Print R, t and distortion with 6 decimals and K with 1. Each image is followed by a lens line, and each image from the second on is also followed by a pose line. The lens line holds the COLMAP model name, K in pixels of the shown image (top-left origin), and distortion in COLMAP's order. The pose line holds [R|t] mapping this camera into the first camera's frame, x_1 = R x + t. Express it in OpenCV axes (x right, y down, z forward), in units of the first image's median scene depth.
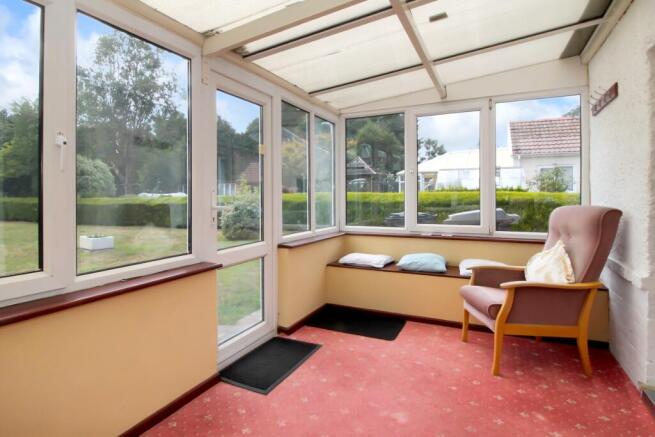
lens RADIAL K [[361.9, 0, 327.1], [0, 361.9, 195.6], [0, 0, 1]] dist [-0.000236, 0.000277]
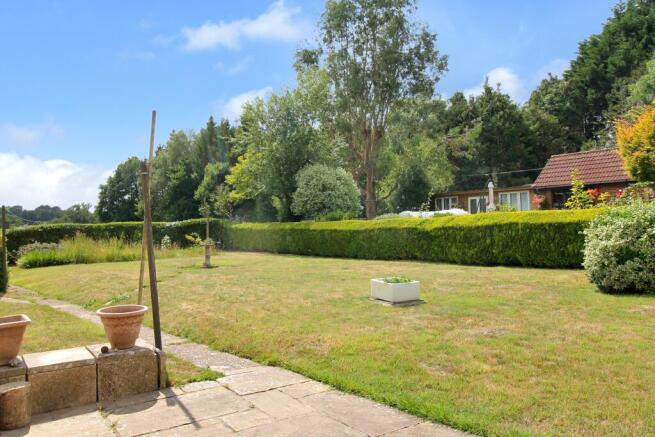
lens RADIAL K [[551.1, 0, 327.5], [0, 551.1, 218.5], [0, 0, 1]] dist [0.001592, 0.001461]
pose [[0.849399, -0.026977, -0.527061, -0.047073], [0.032231, 0.999480, 0.000786, 0.000076], [0.526766, -0.017655, 0.849827, 0.025683]]
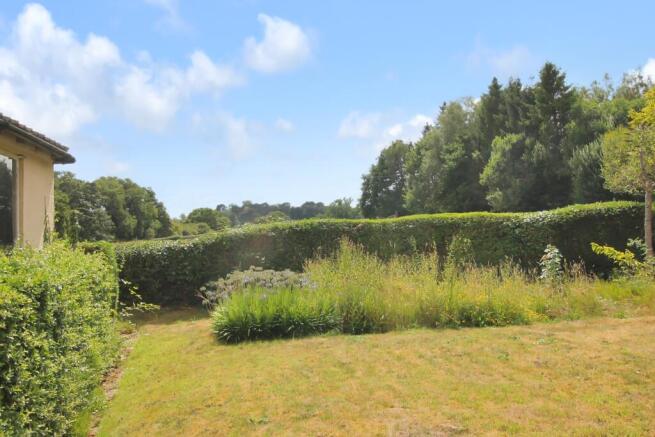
lens RADIAL K [[551.1, 0, 327.5], [0, 551.1, 218.5], [0, 0, 1]] dist [0.001592, 0.001461]
pose [[0.536927, -0.034001, -0.842943, -0.216118], [0.052634, 0.998591, -0.006753, -0.000833], [0.841985, -0.040742, 0.537960, 0.137944]]
